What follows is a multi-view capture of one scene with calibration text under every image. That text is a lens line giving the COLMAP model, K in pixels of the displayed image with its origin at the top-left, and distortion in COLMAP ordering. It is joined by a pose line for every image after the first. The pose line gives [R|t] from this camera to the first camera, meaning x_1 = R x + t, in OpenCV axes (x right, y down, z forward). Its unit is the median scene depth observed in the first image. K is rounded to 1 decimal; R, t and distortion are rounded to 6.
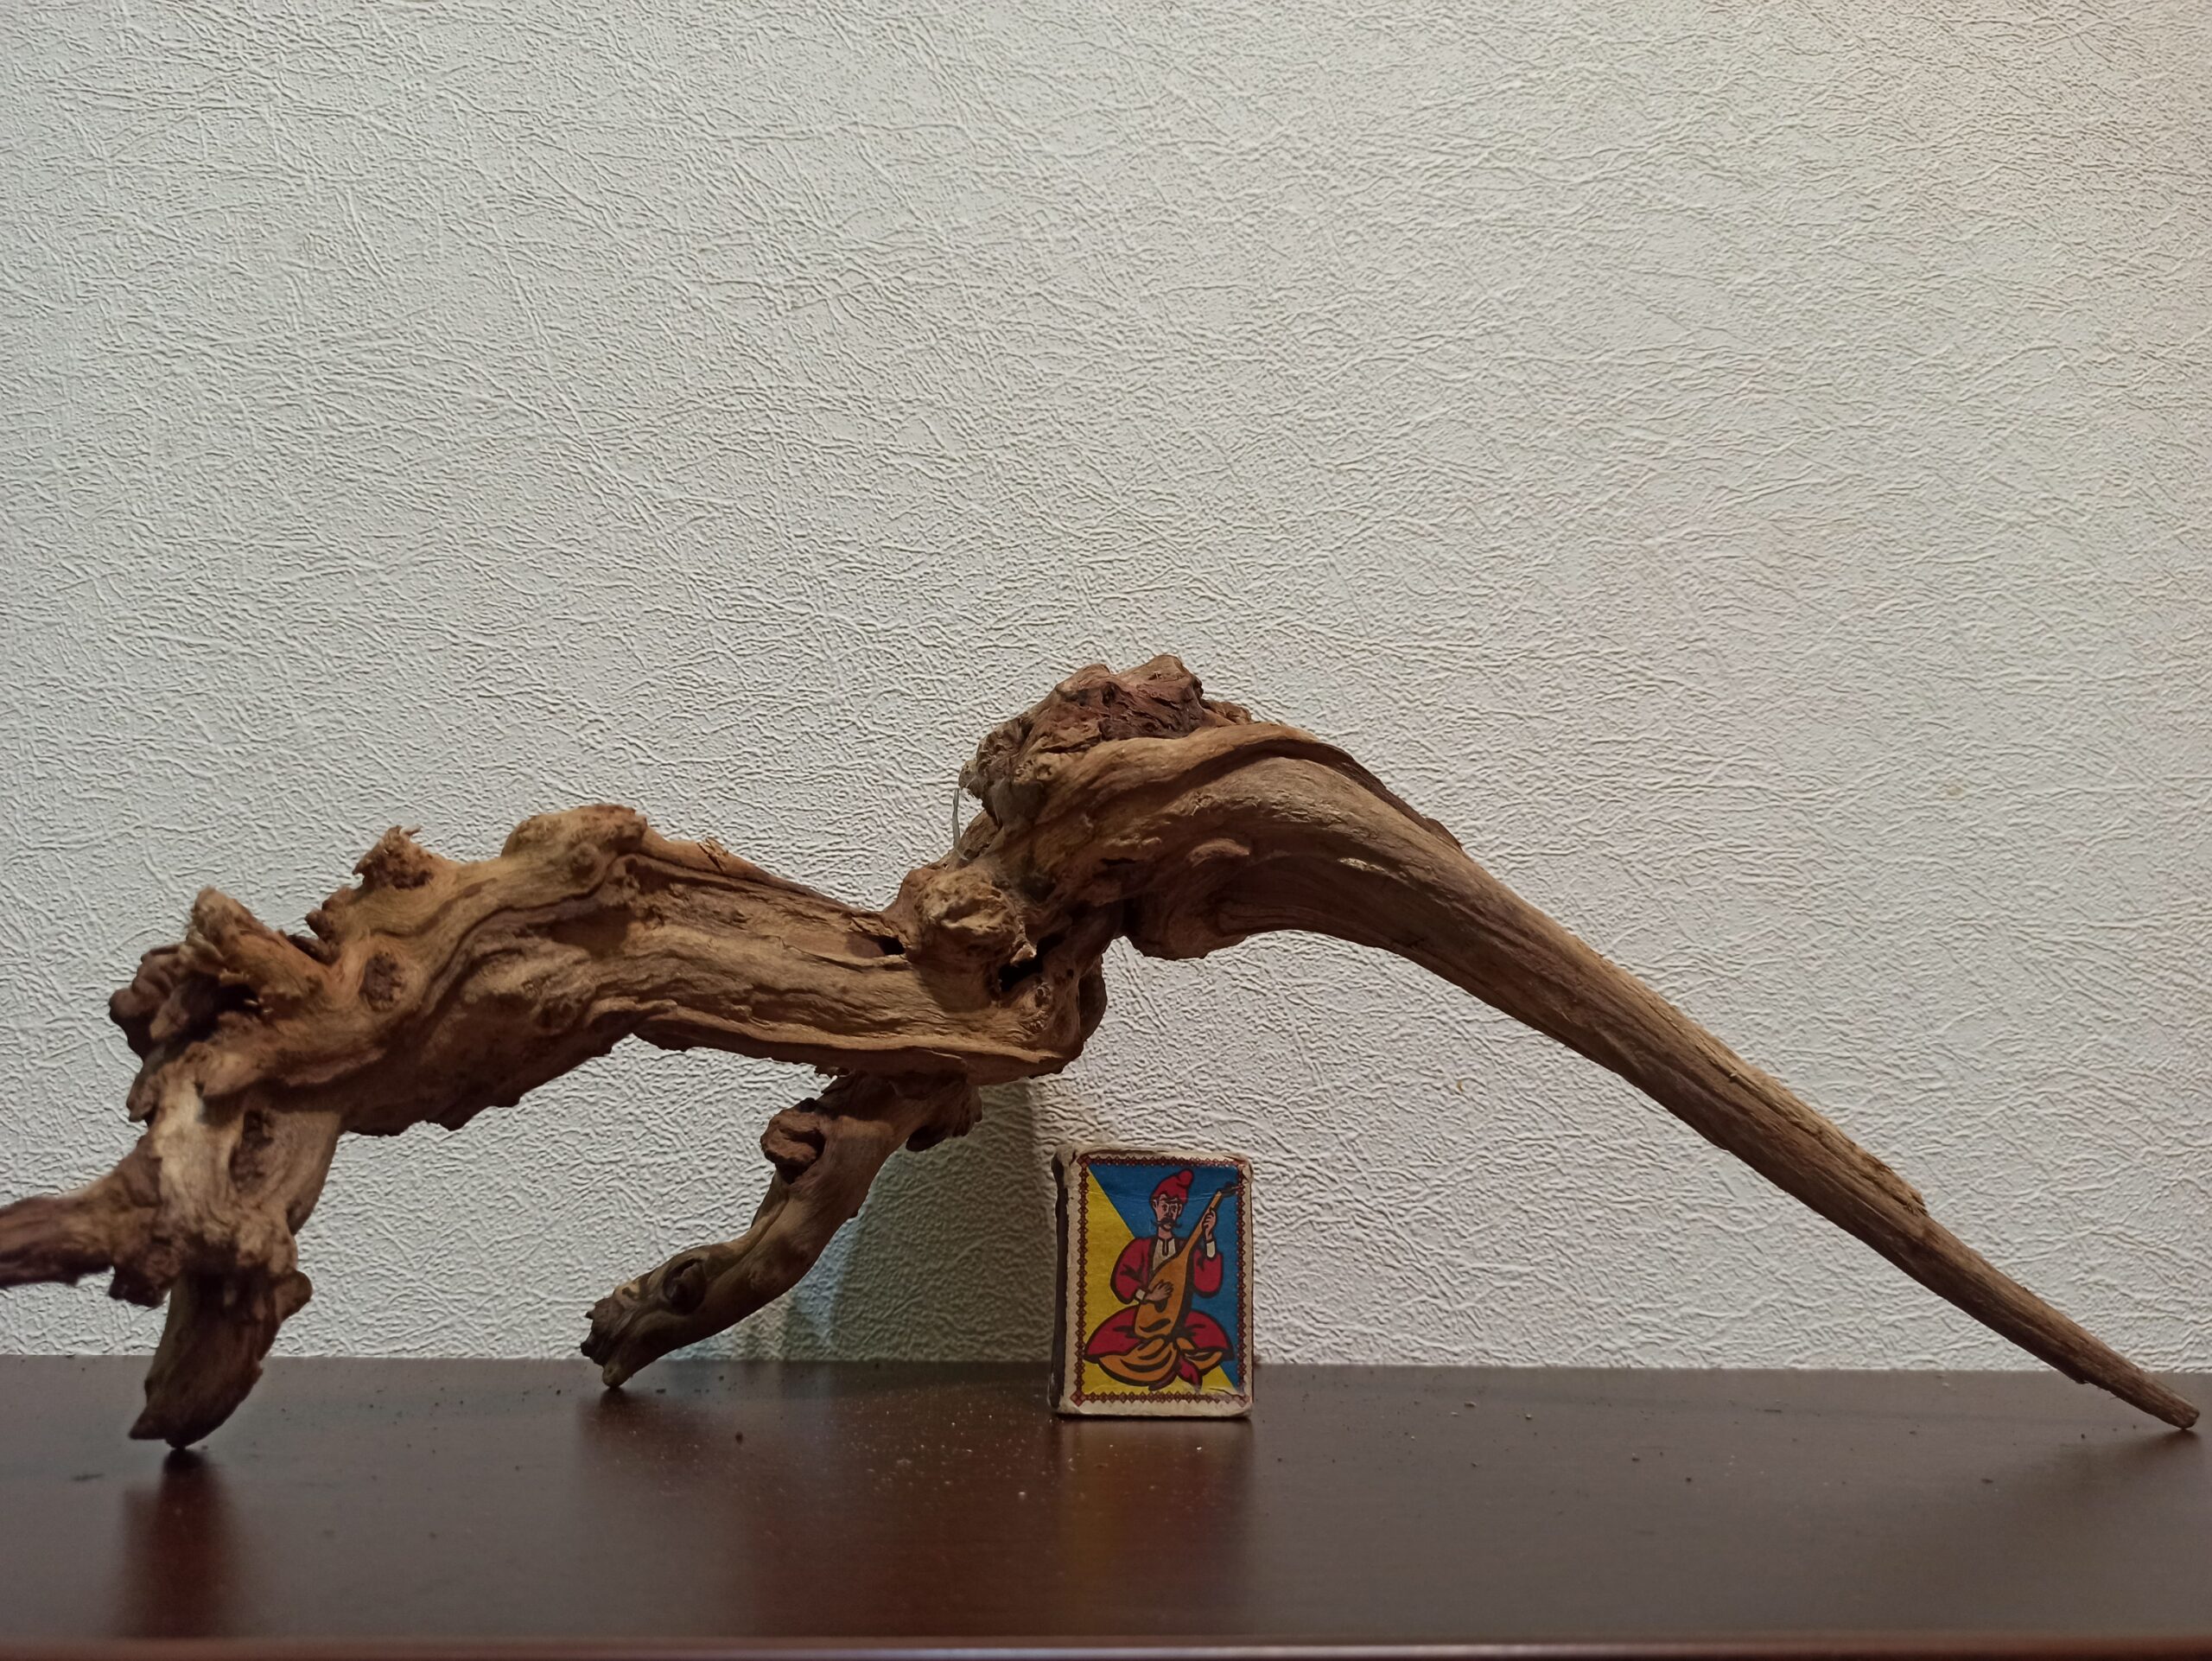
lens RADIAL K [[1675.9, 0, 1105.3], [0, 1675.9, 829.3], [0, 0, 1]] dist [0.021650, -0.044528]
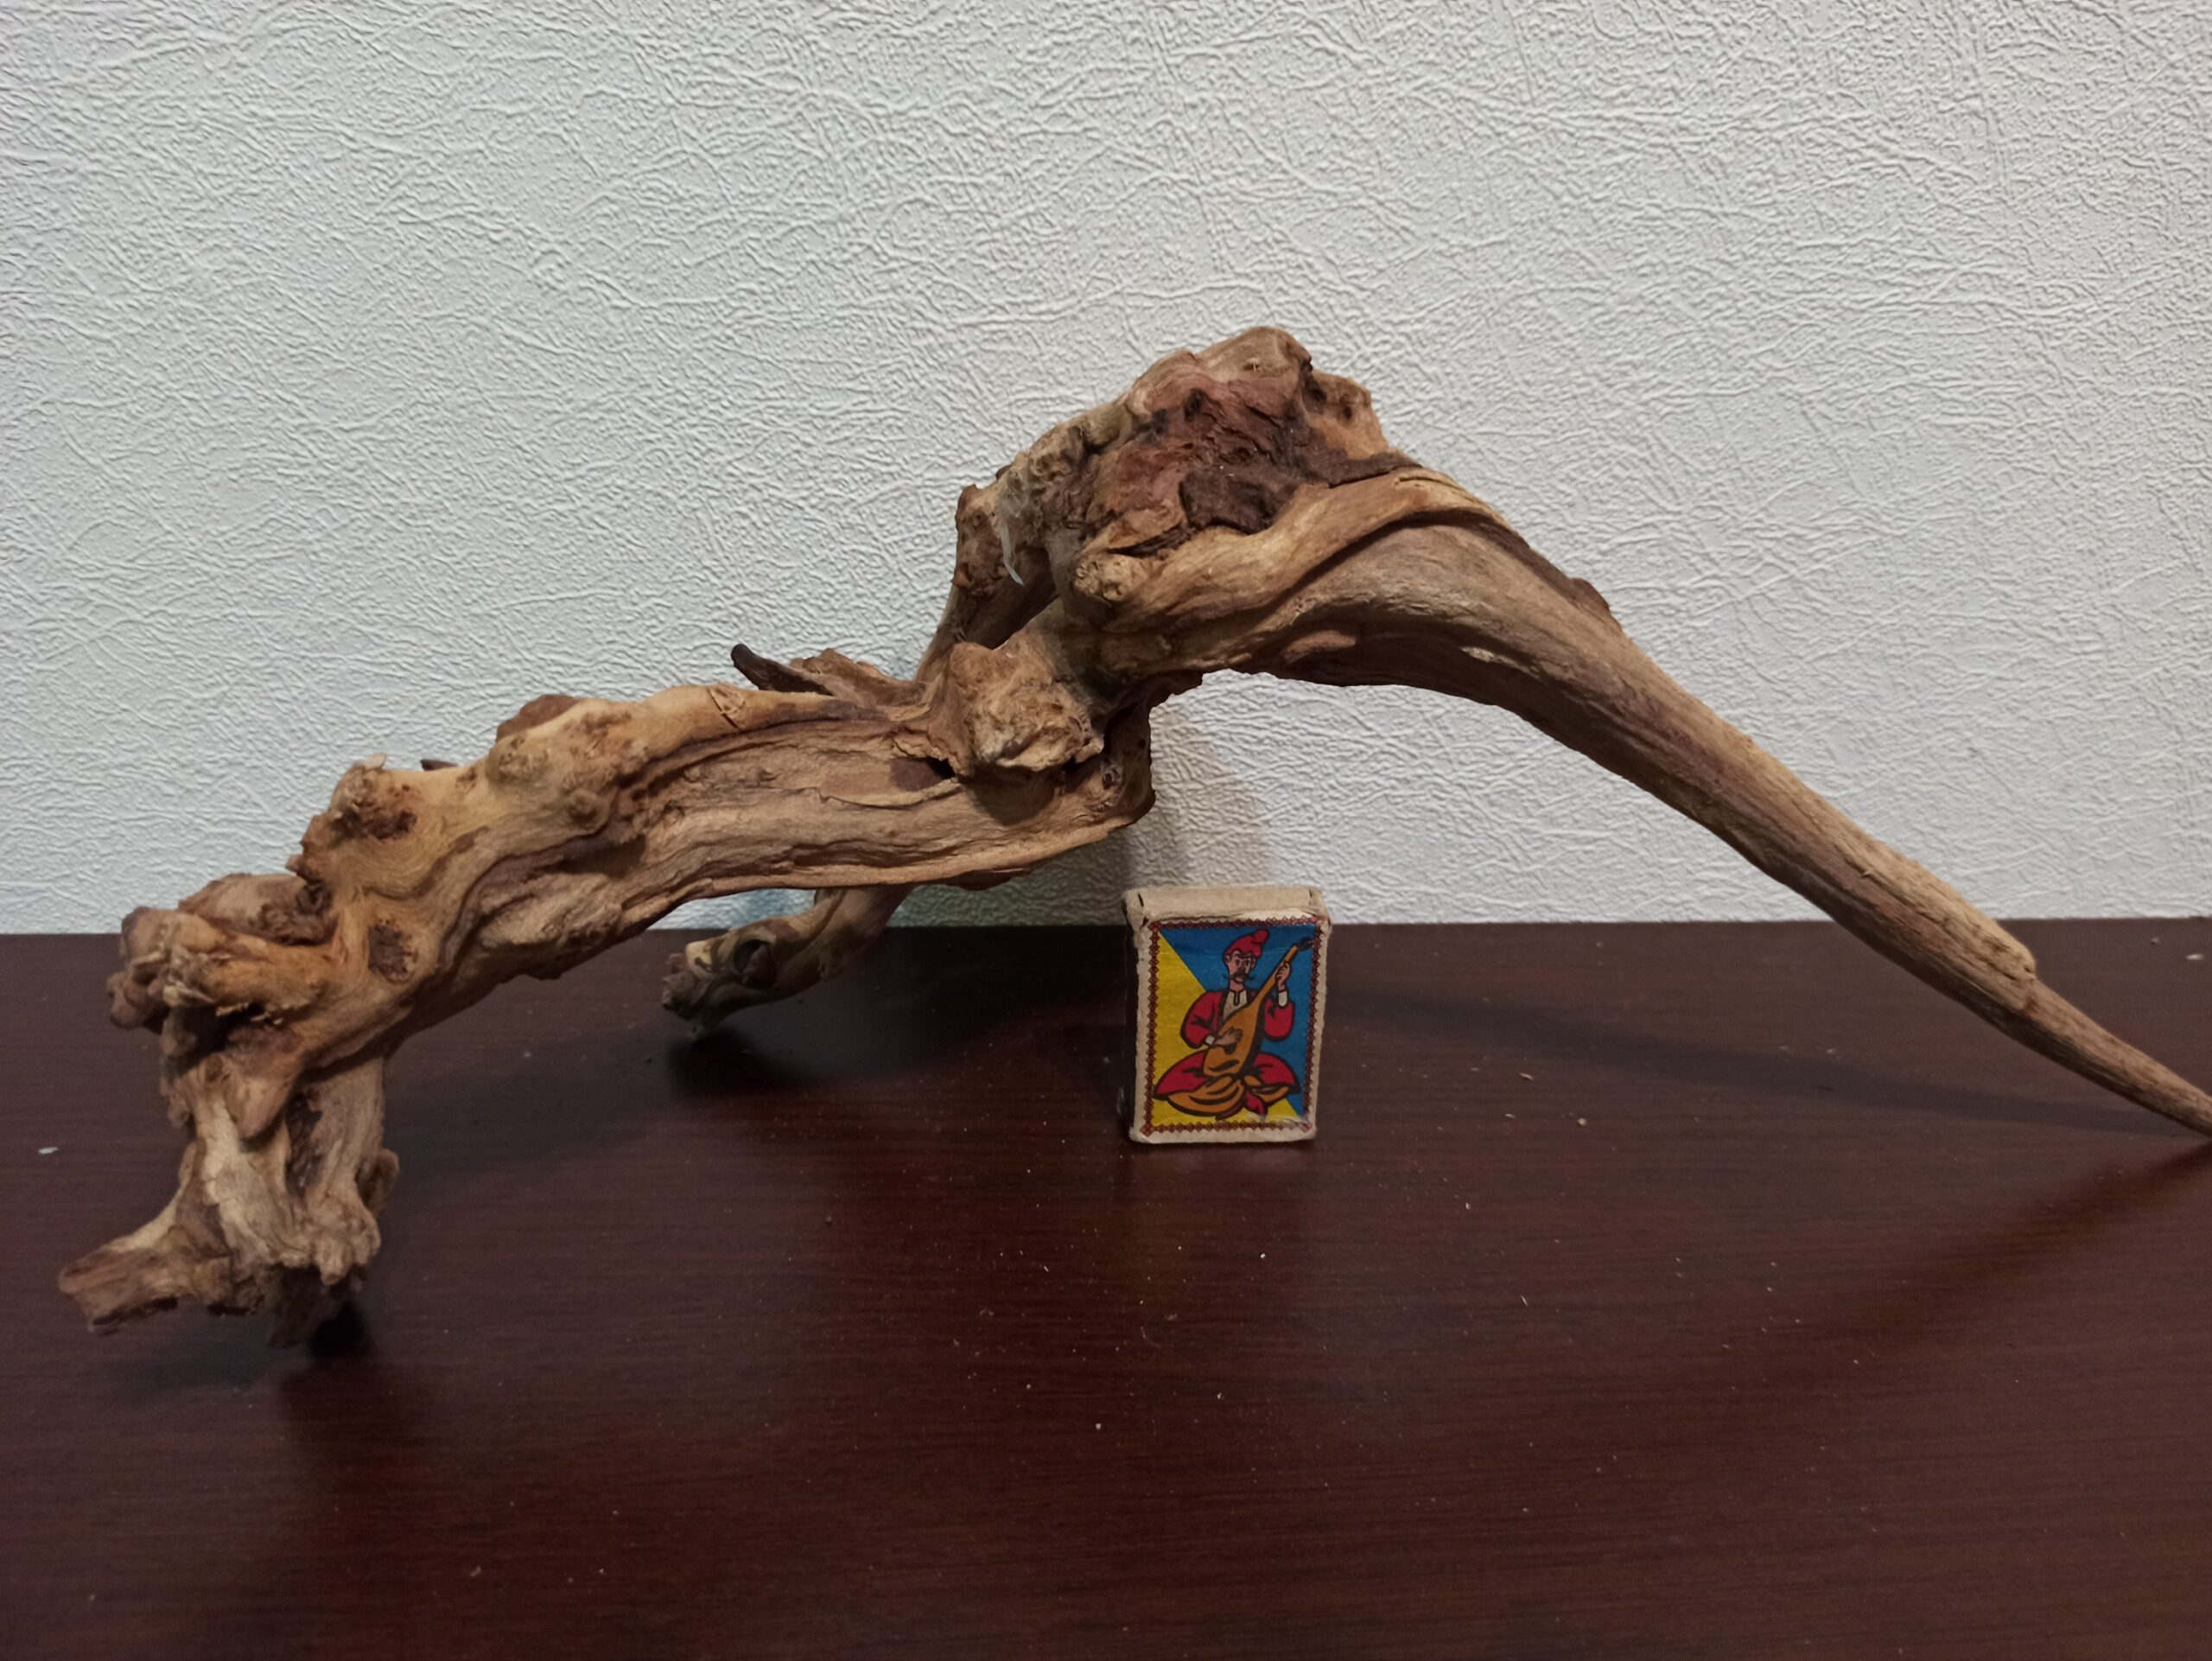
lens RADIAL K [[1675.9, 0, 1102.9], [0, 1675.9, 841.2], [0, 0, 1]] dist [0.021650, -0.044528]
pose [[0.999438, 0.014299, -0.030311, -0.010372], [0.006027, 0.812985, 0.582253, -0.295163], [0.032968, -0.582109, 0.812442, 0.185760]]
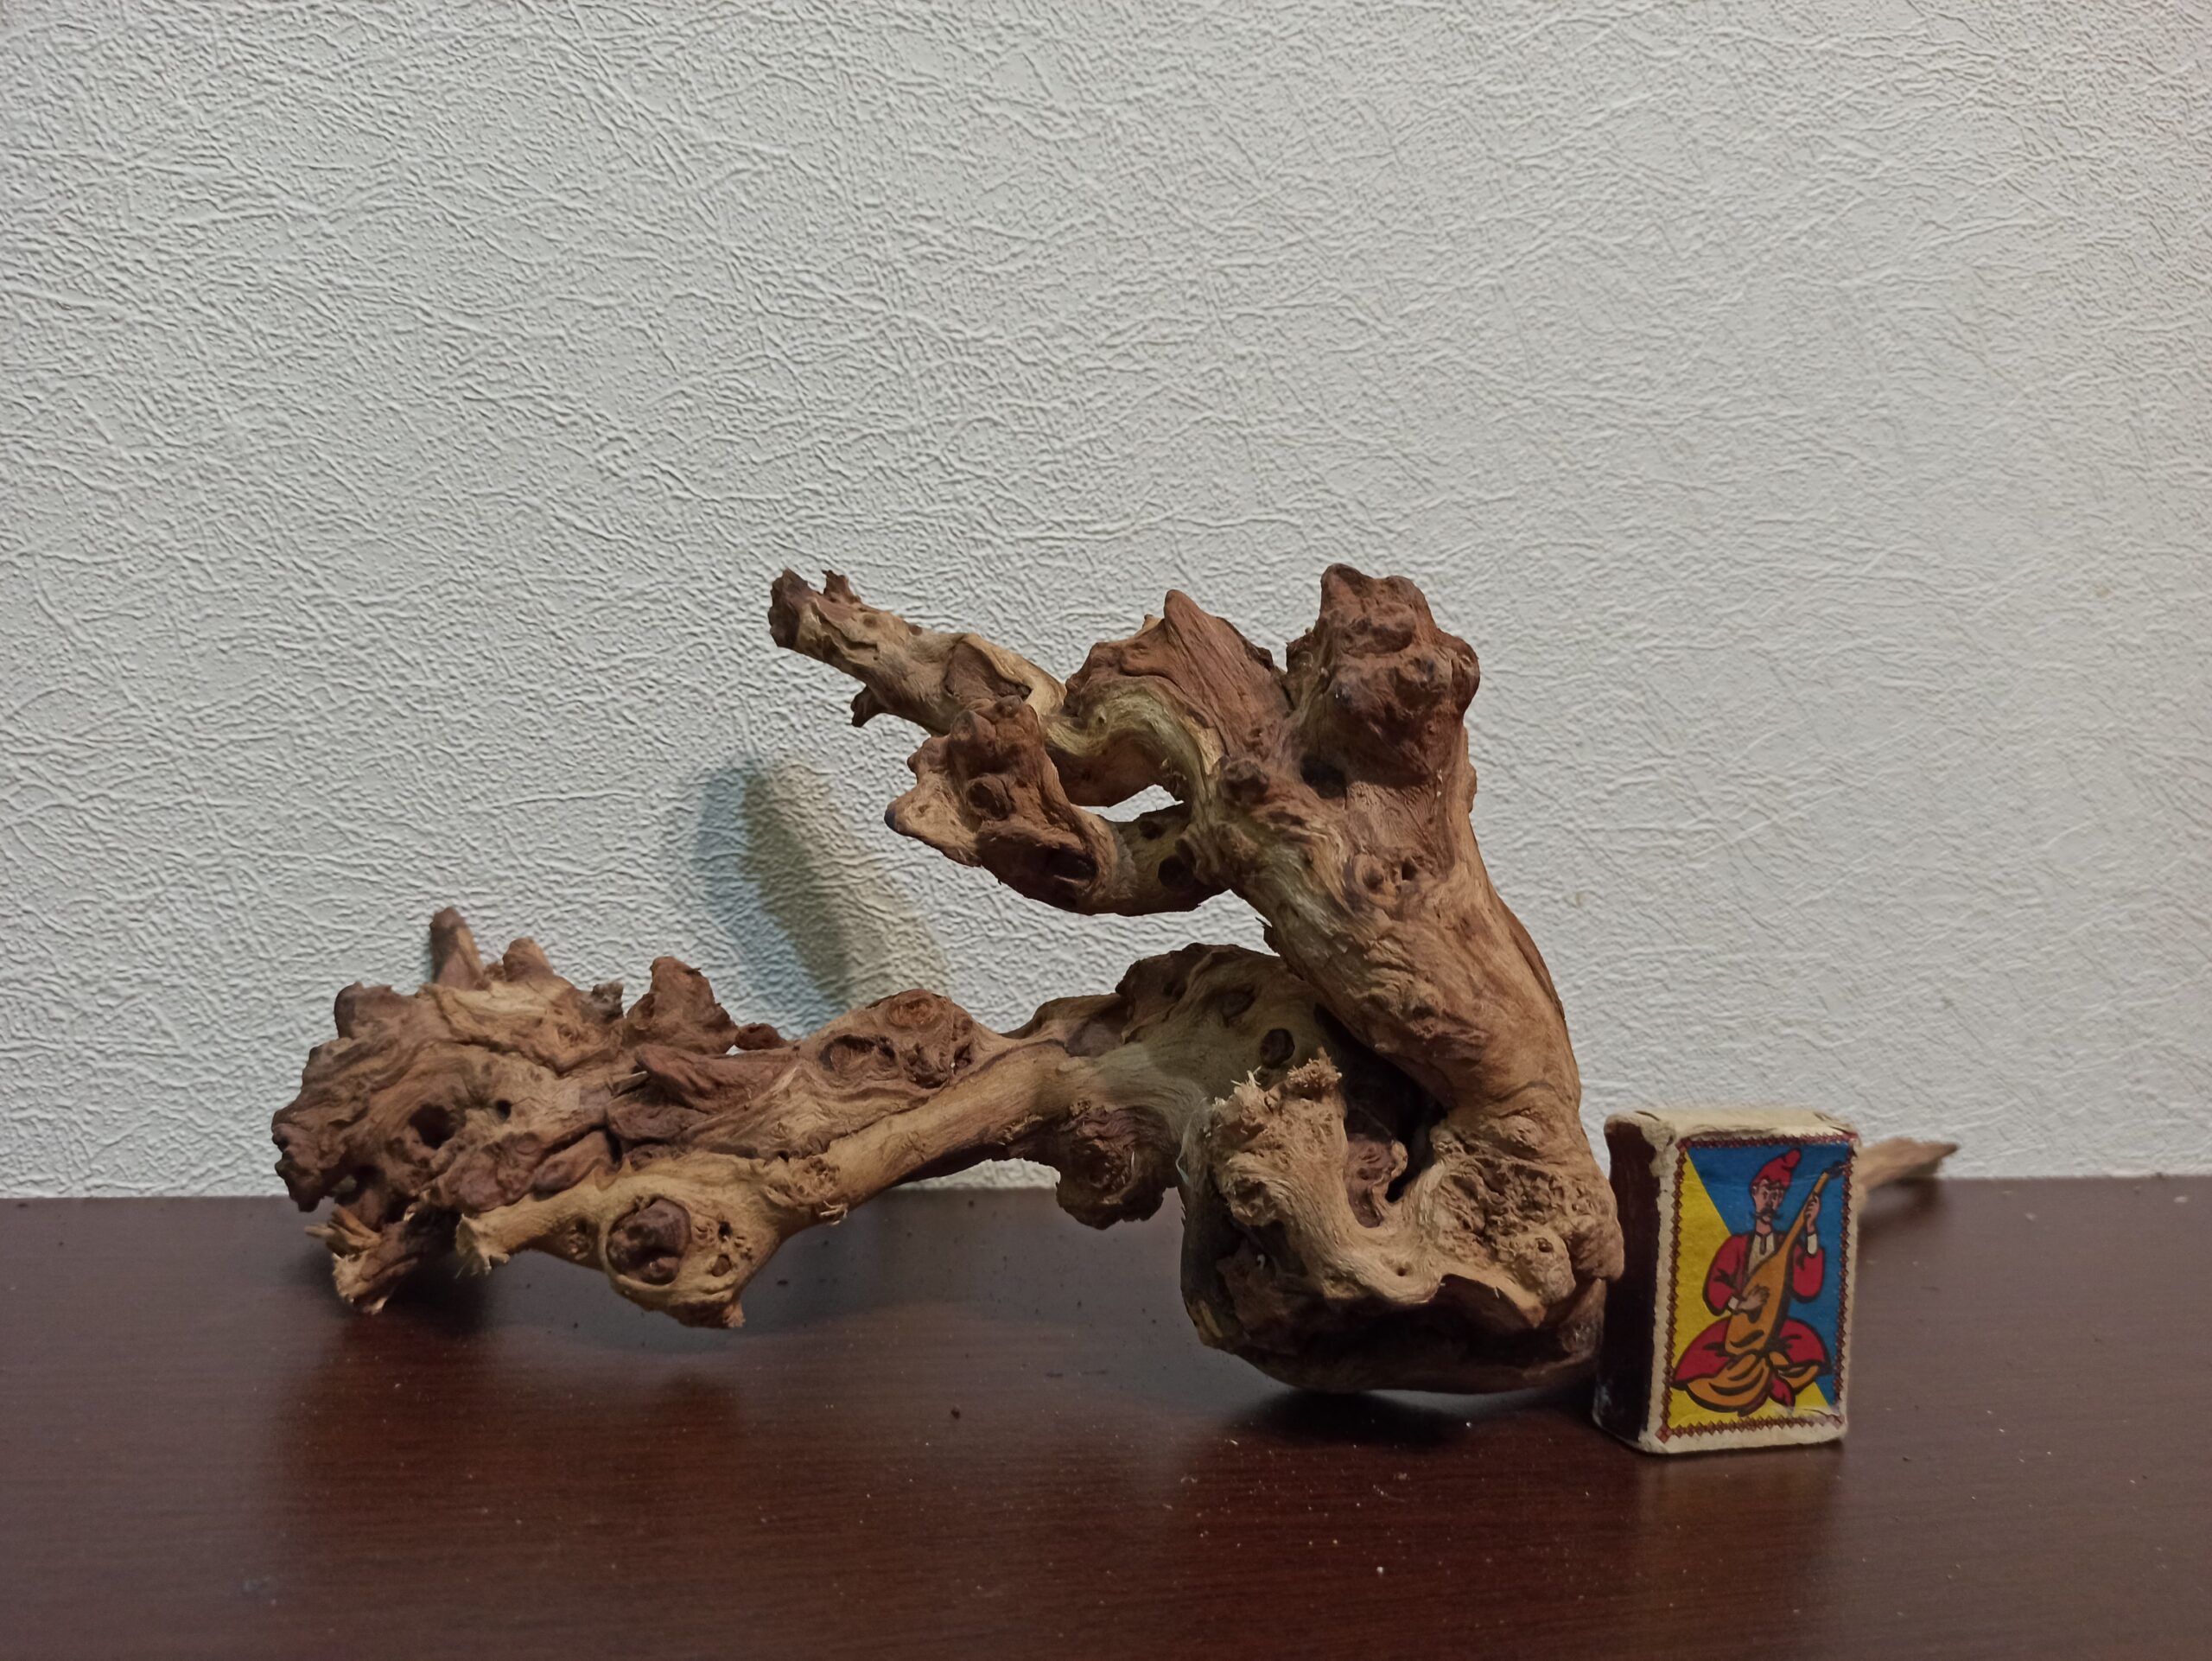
lens RADIAL K [[1675.9, 0, 1095.8], [0, 1675.9, 833.2], [0, 0, 1]] dist [0.021650, -0.044528]
pose [[0.989187, 0.028350, 0.143896, -0.184158], [-0.066783, 0.960587, 0.269837, -0.112538], [-0.130575, -0.276529, 0.952094, 0.156315]]
